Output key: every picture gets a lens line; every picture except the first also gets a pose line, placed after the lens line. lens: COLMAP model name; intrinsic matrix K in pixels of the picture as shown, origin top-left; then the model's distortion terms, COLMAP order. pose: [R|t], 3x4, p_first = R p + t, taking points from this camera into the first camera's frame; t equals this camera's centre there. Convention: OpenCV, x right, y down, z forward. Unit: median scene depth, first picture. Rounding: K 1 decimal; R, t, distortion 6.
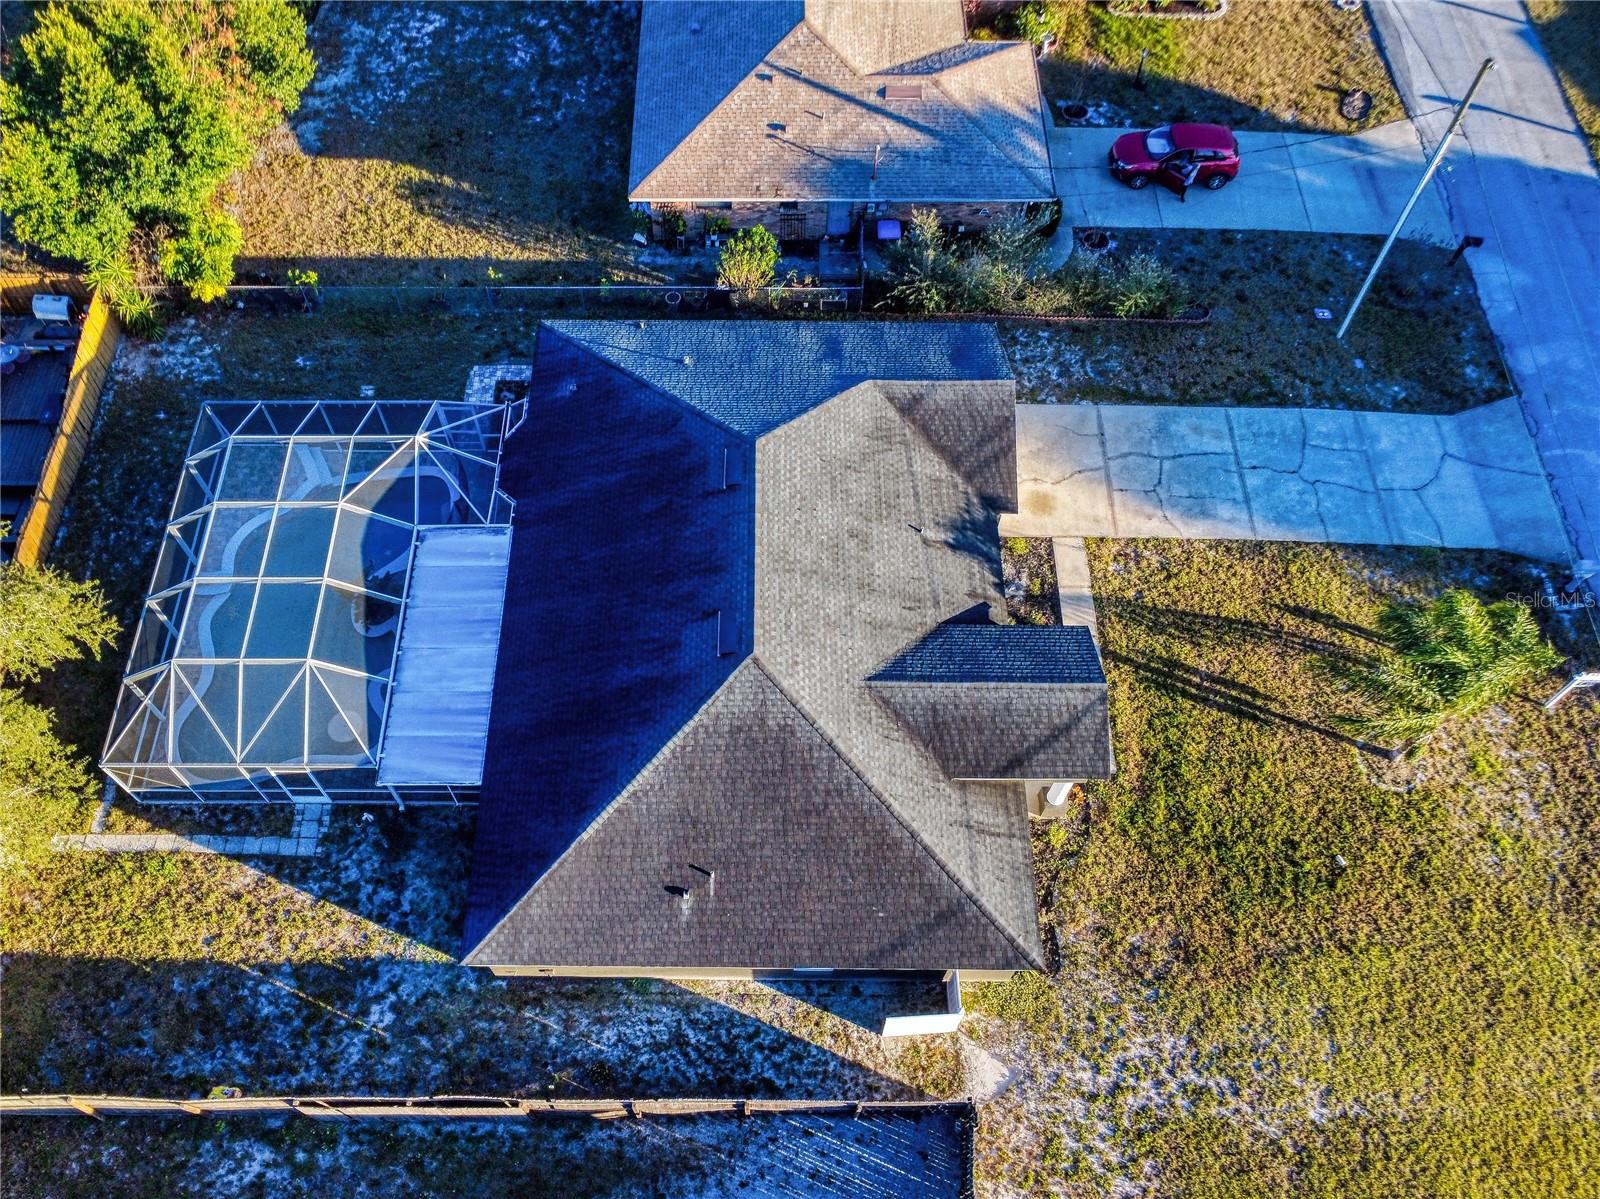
lens RADIAL K [[1281.5, 0, 757.7], [0, 1281.5, 594.8], [0, 0, 1]] dist [0.006243, -0.005777]
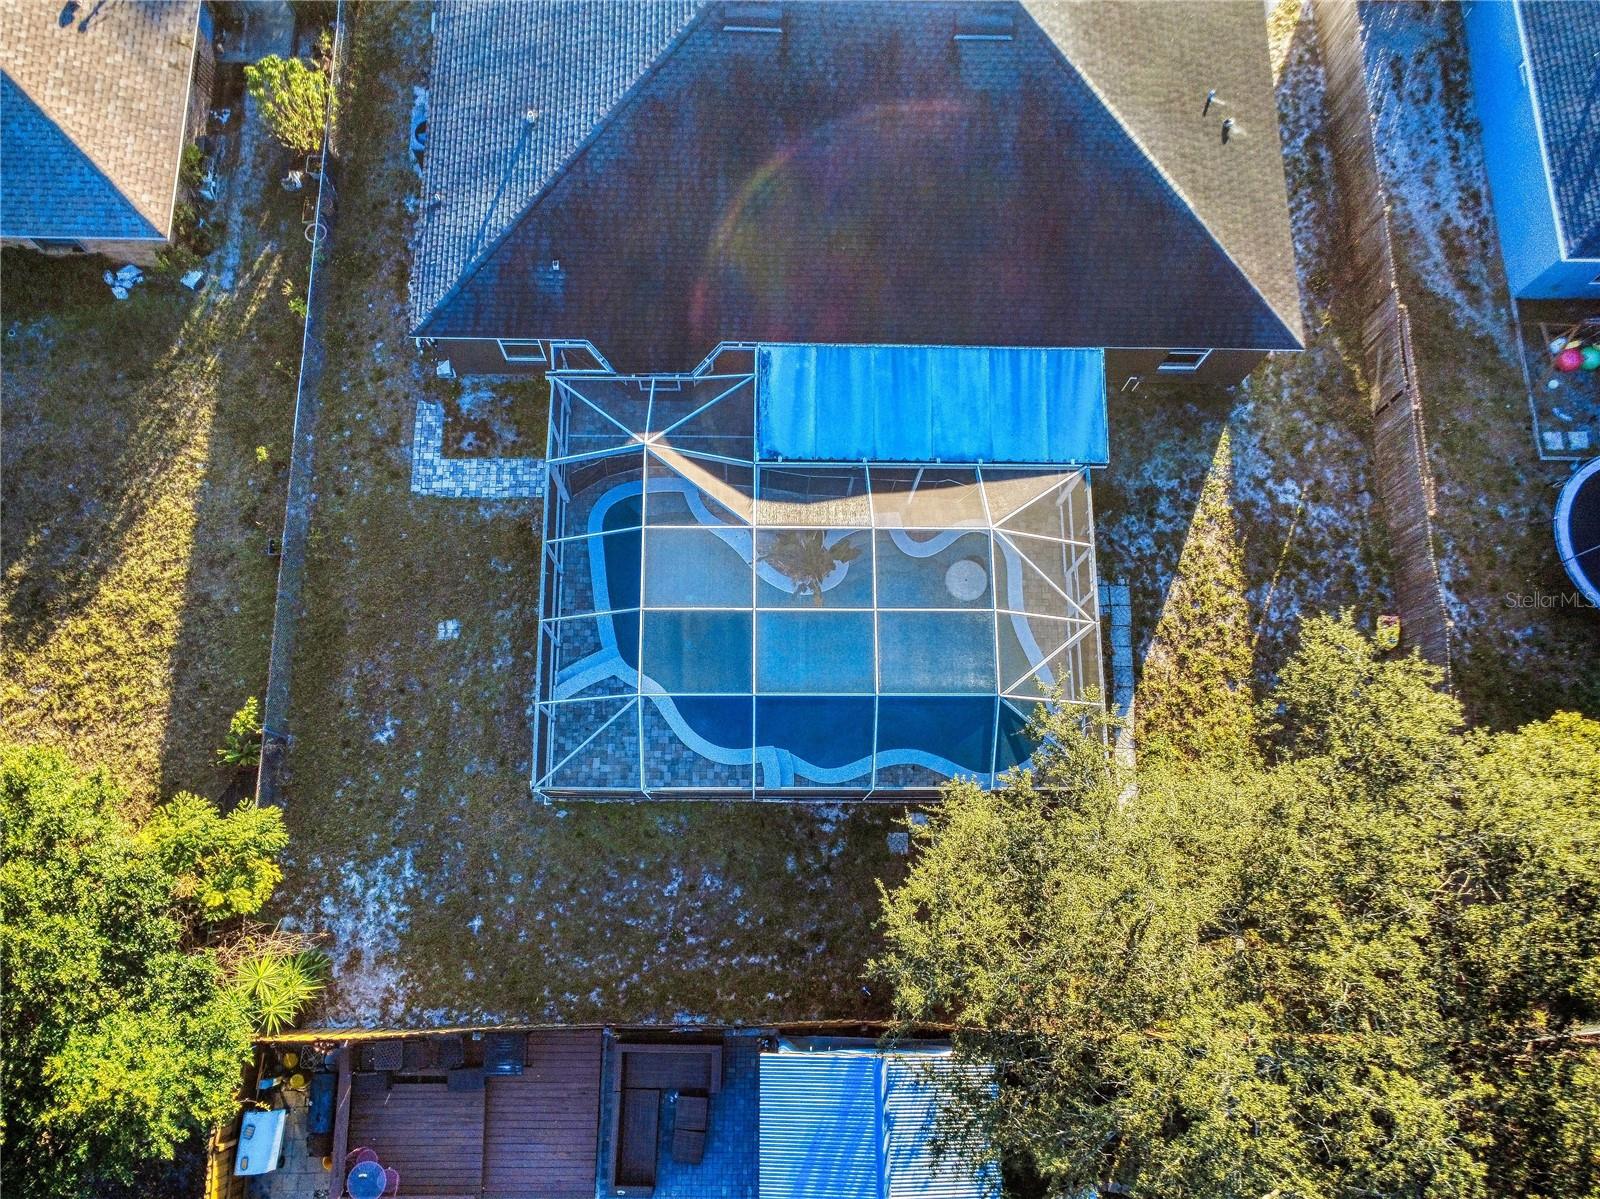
lens RADIAL K [[1189.8, 0, 797.0], [0, 1189.8, 591.4], [0, 0, 1]] dist [0.004926, -0.004768]
pose [[-0.007318, -0.968988, 0.247000, -0.551388], [0.846436, 0.125517, 0.517486, -0.416087], [-0.532441, 0.212857, 0.819267, 0.448926]]
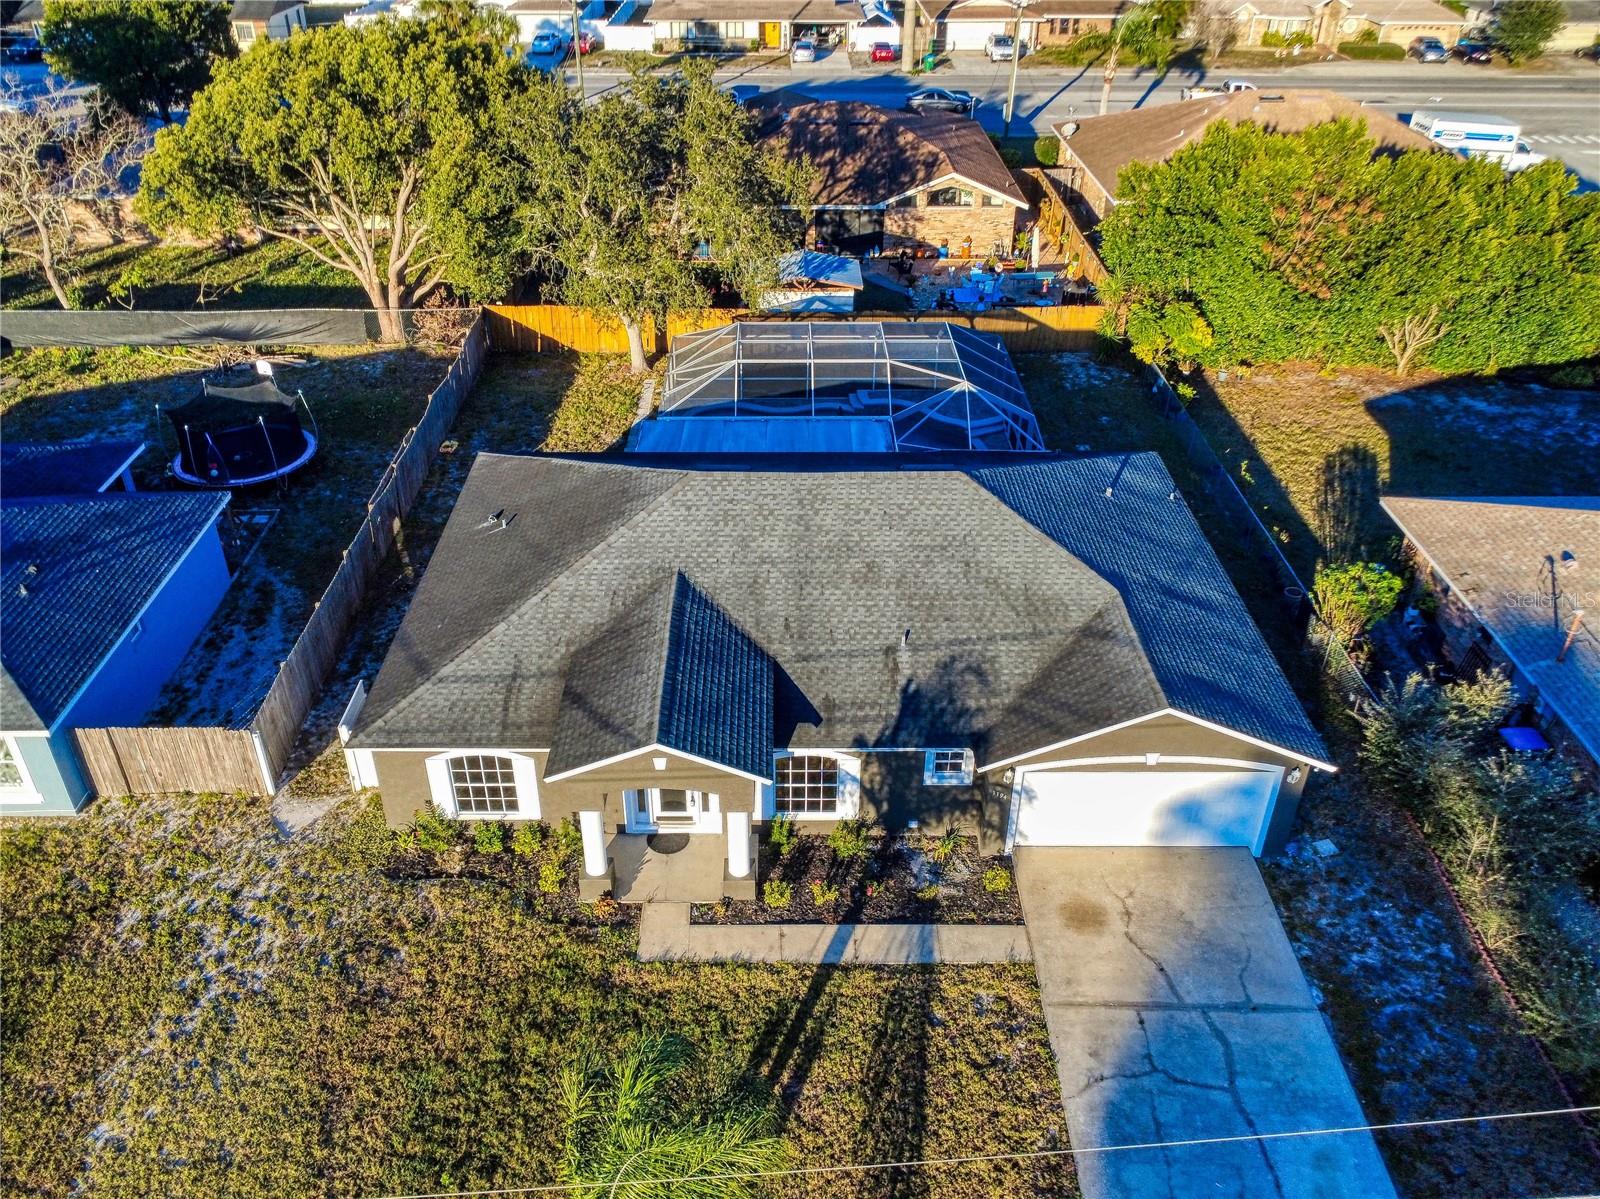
lens RADIAL K [[1270.2, 0, 782.8], [0, 1270.2, 603.7], [0, 0, 1]] dist [0.009396, 0.001946]
pose [[0.008450, 0.541526, -0.840642, 0.793635], [-0.864388, 0.426622, 0.266134, -0.209589], [0.502754, 0.724392, 0.471693, 0.588796]]
